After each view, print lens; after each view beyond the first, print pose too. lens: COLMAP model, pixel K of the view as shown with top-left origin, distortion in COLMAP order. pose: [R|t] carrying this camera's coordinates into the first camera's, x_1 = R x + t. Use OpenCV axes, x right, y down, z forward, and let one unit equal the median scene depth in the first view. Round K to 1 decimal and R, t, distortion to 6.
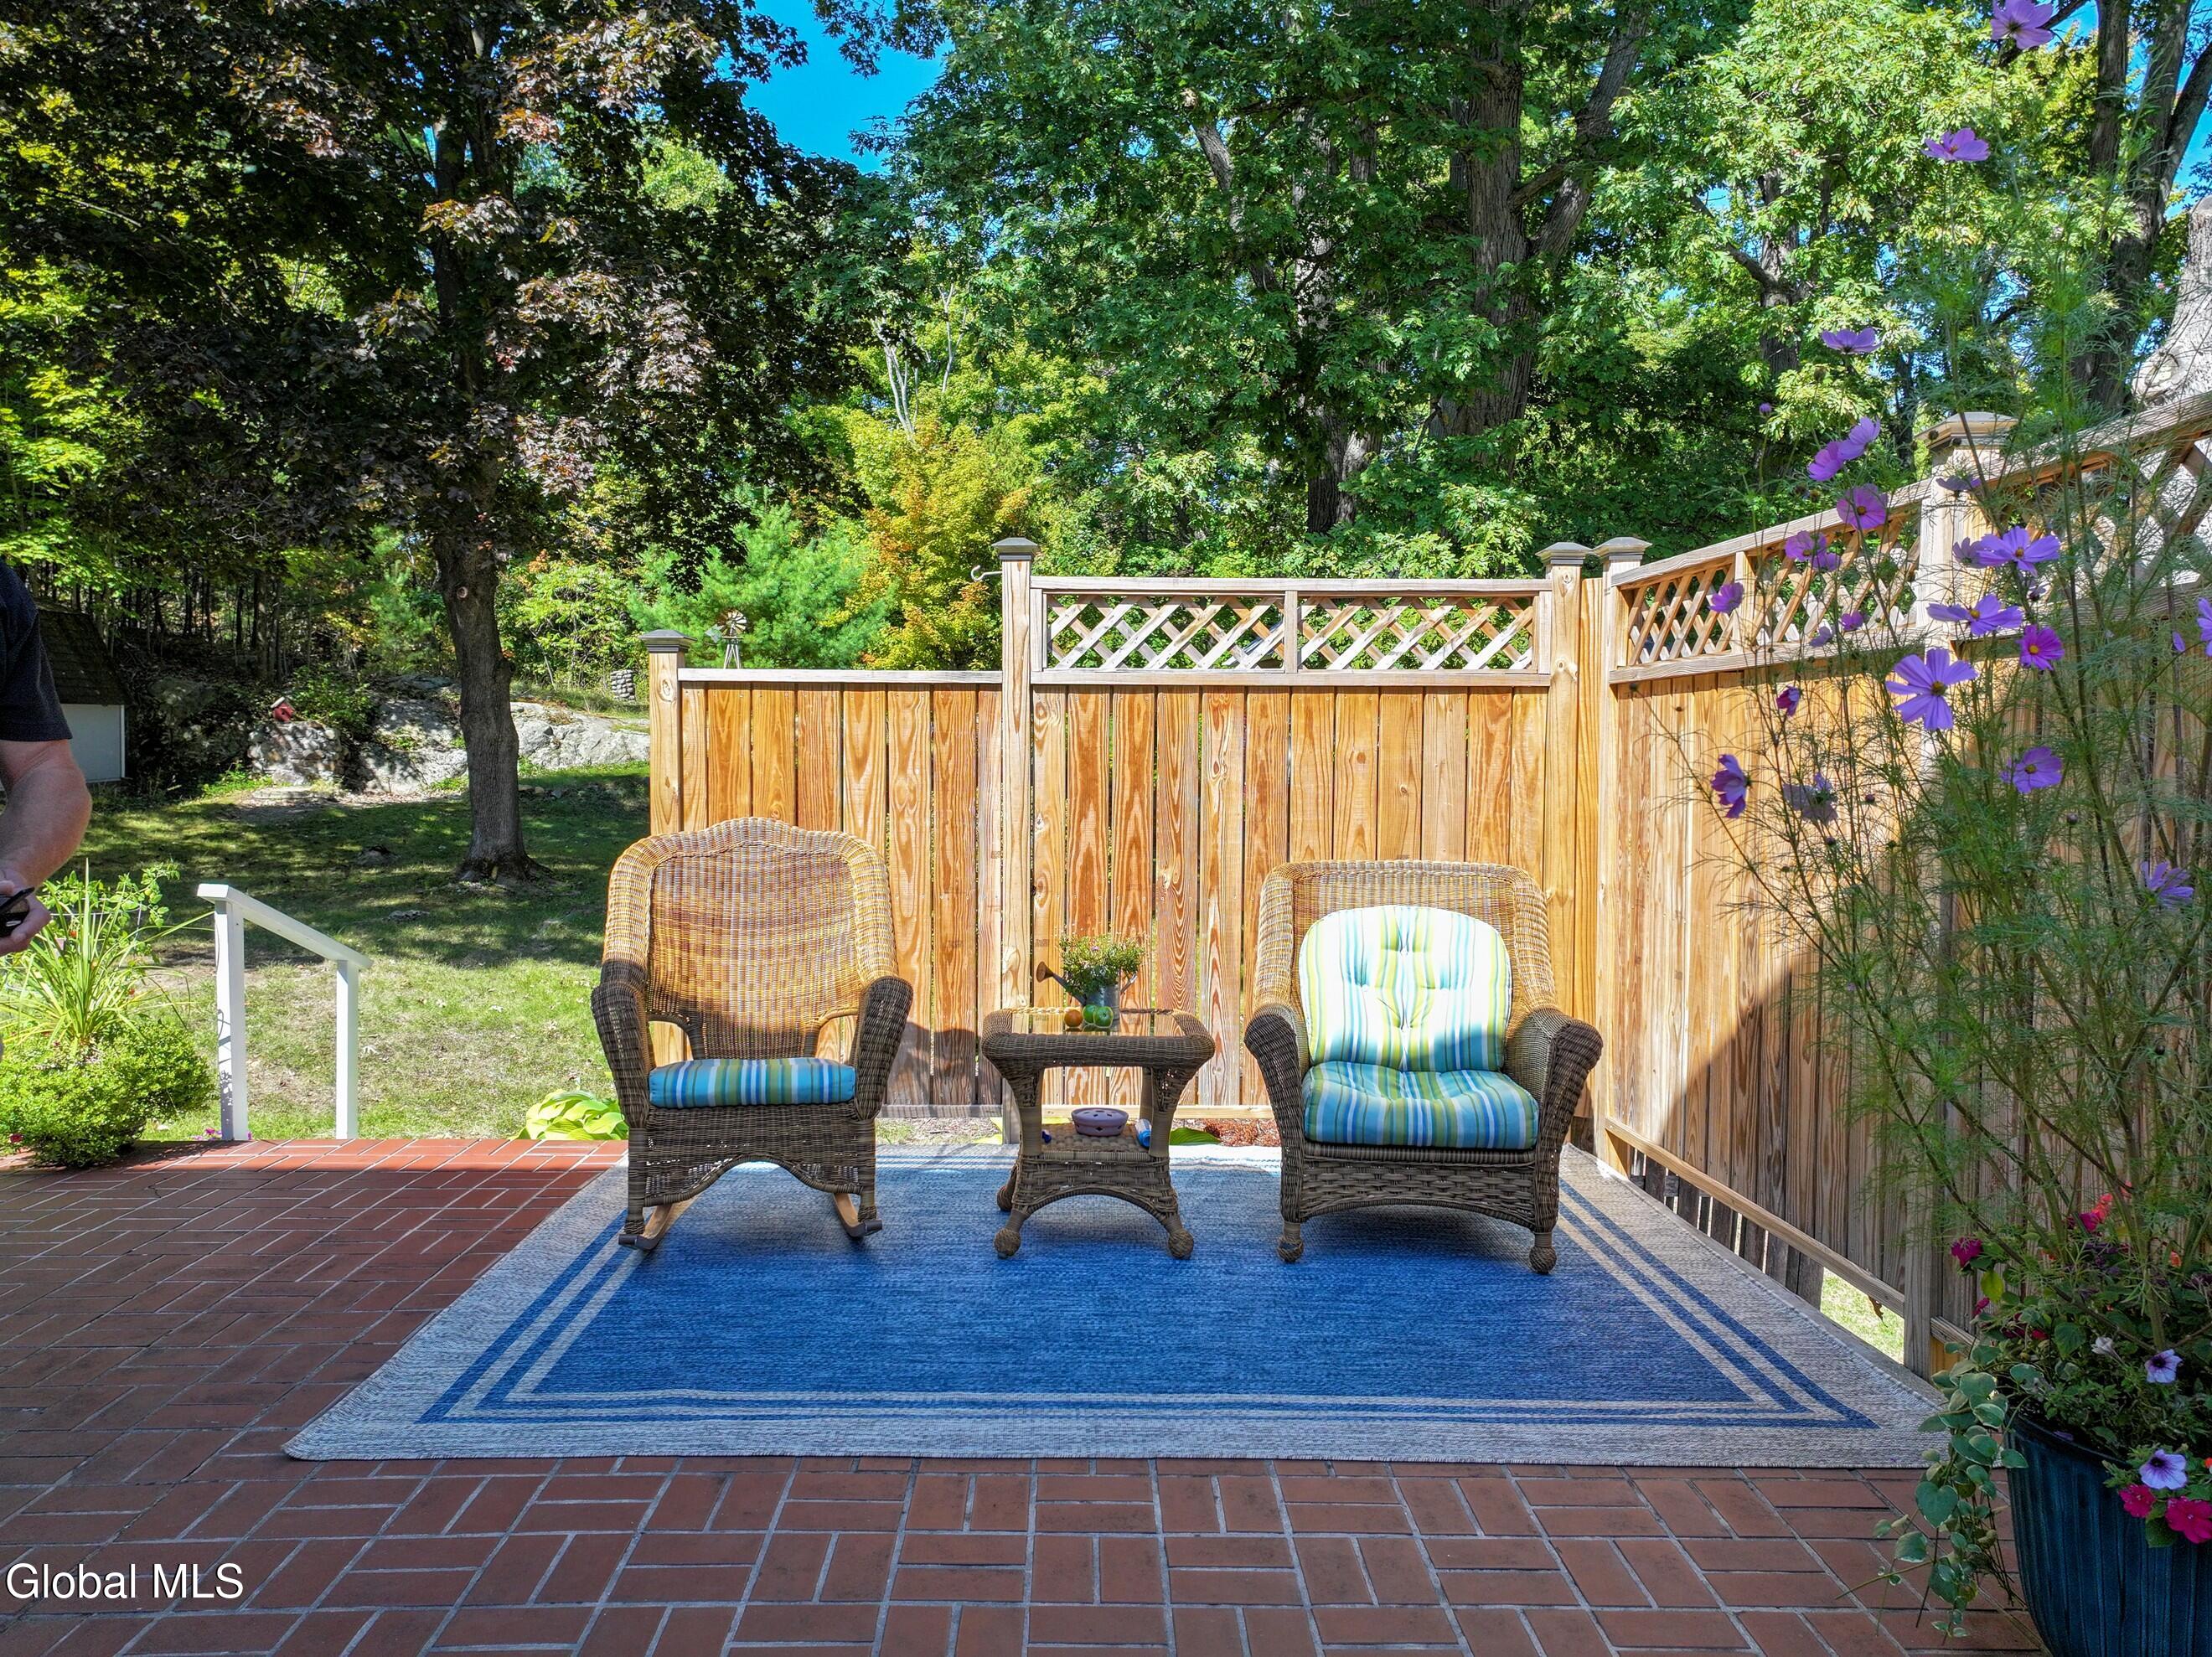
lens RADIAL K [[1555.4, 0, 1110.3], [0, 1555.4, 821.3], [0, 0, 1]] dist [-0.001901, 0.019481]
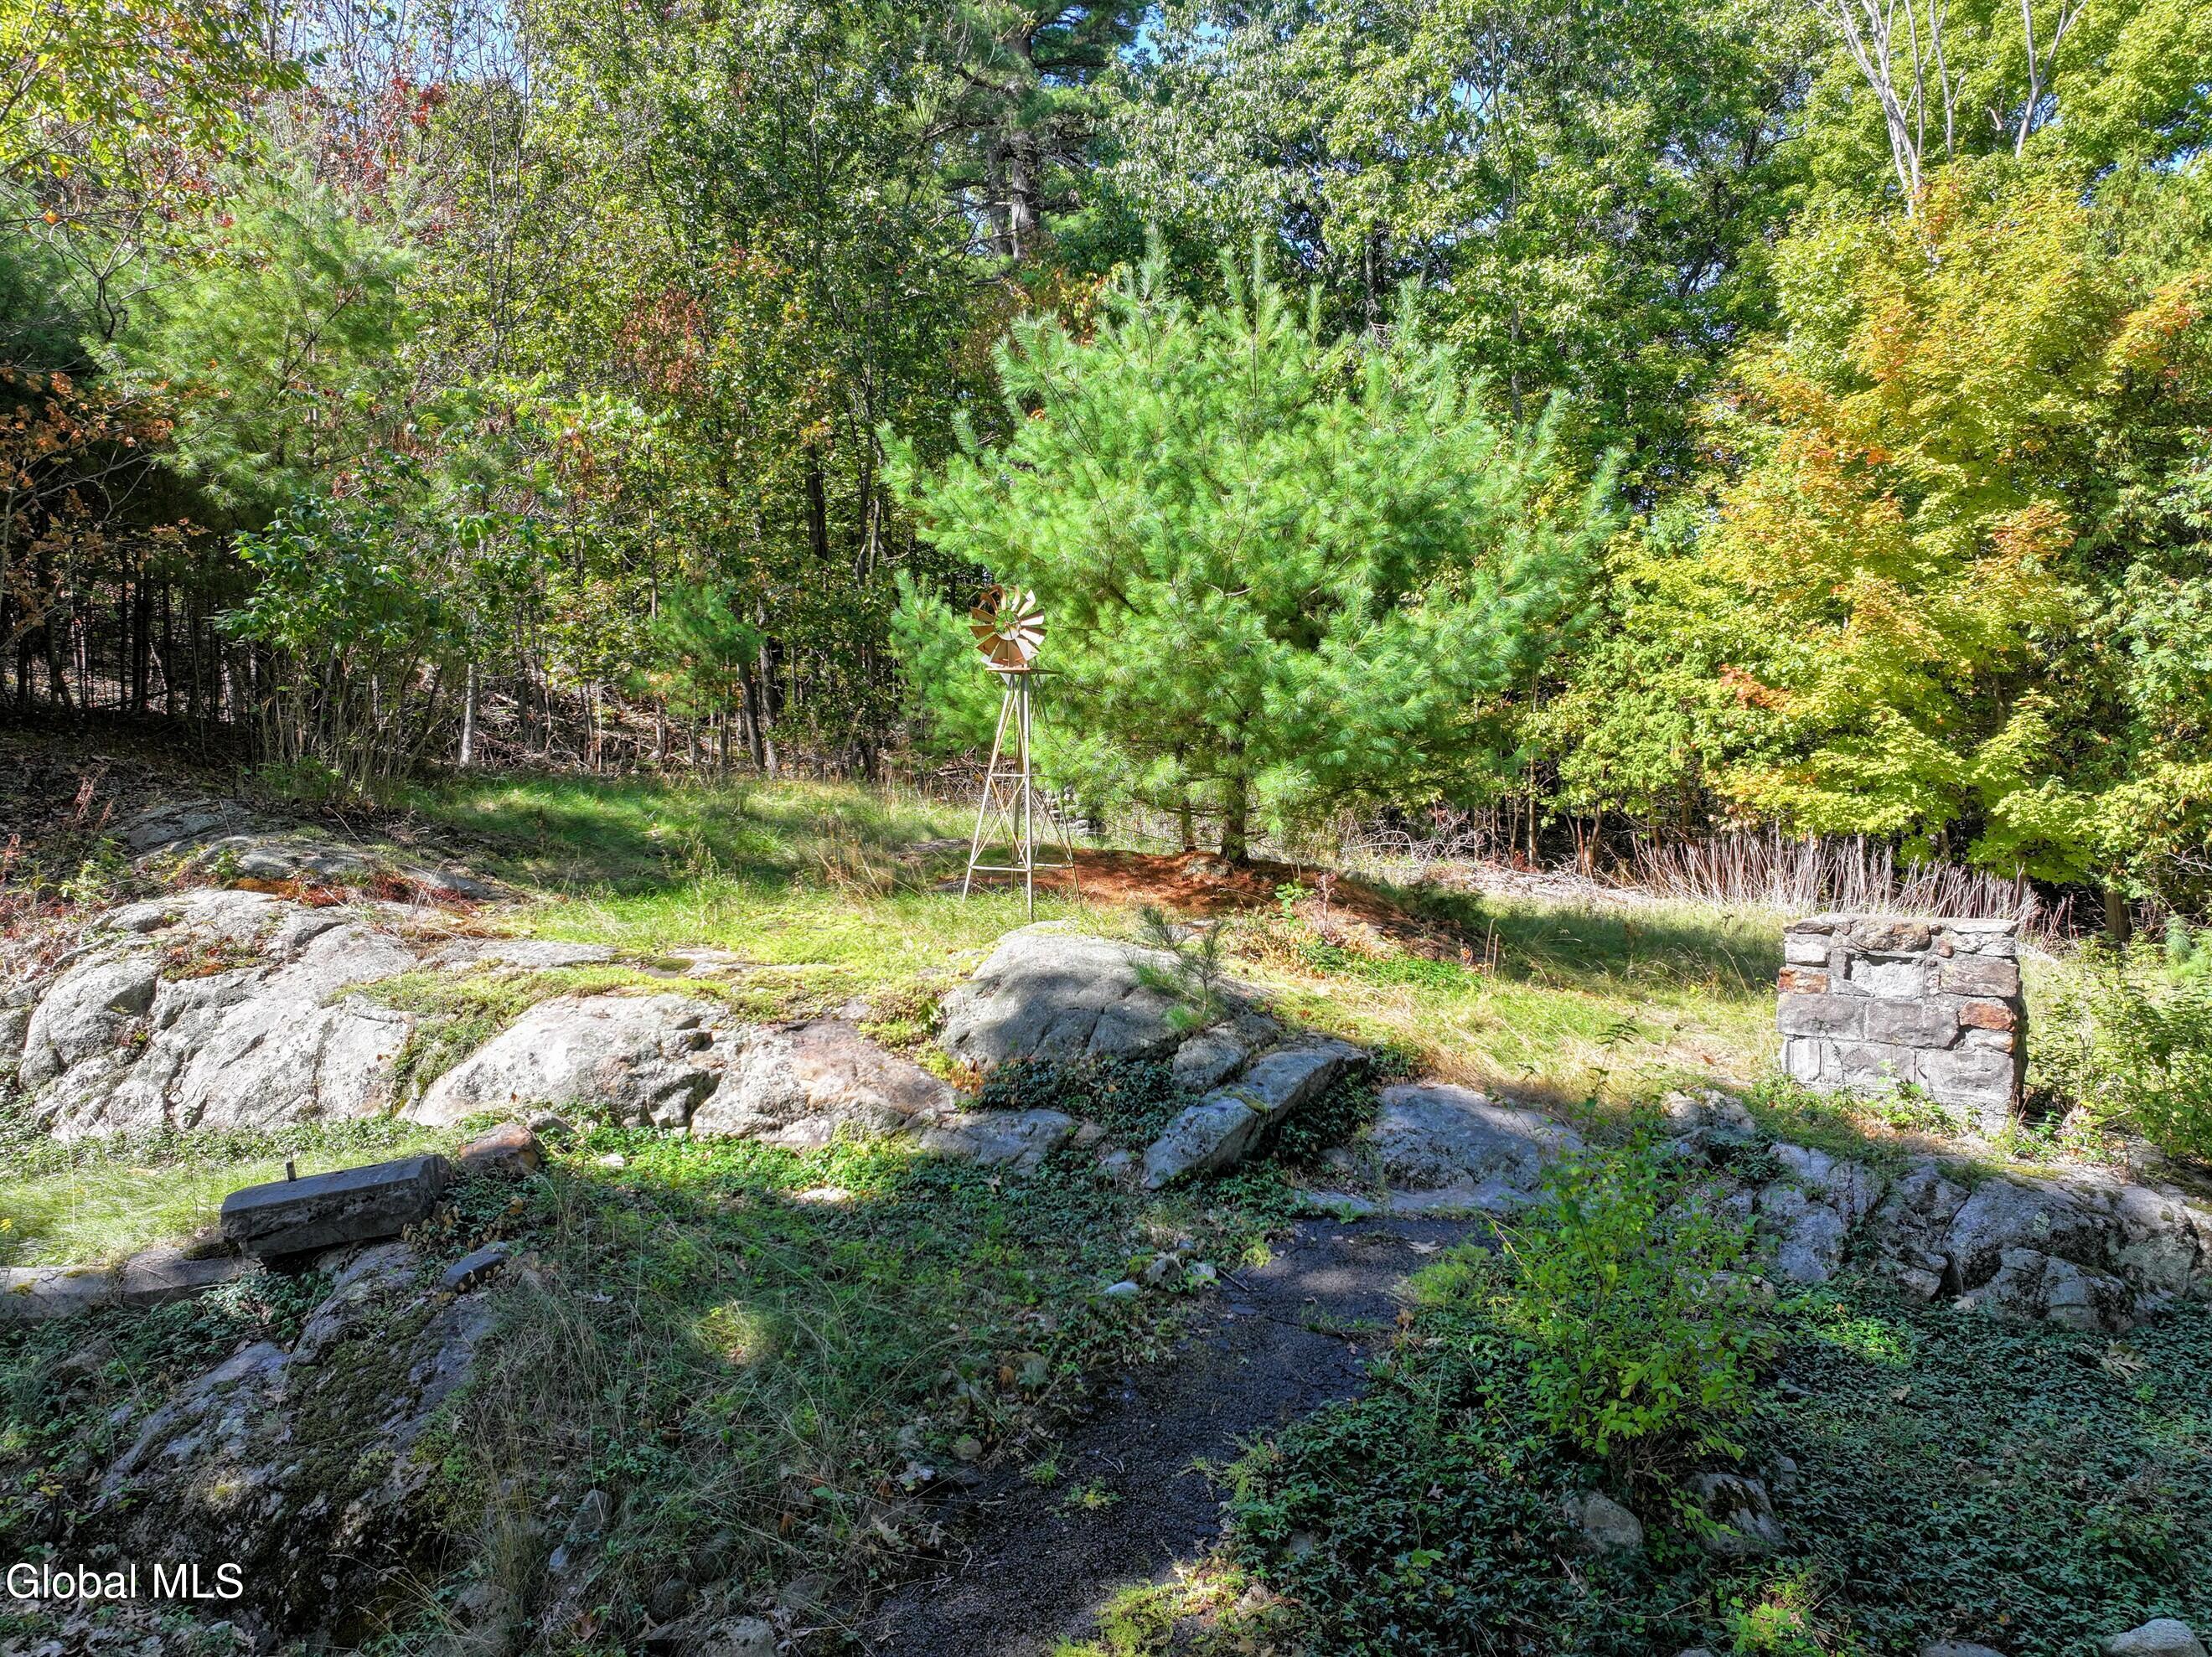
lens RADIAL K [[1555.4, 0, 1110.3], [0, 1555.4, 821.3], [0, 0, 1]] dist [-0.001901, 0.019481]
pose [[0.766036, 0.008620, -0.642740, -0.011854], [-0.025887, 0.999513, -0.017448, -0.107126], [0.642276, 0.030004, 0.765886, 1.008966]]
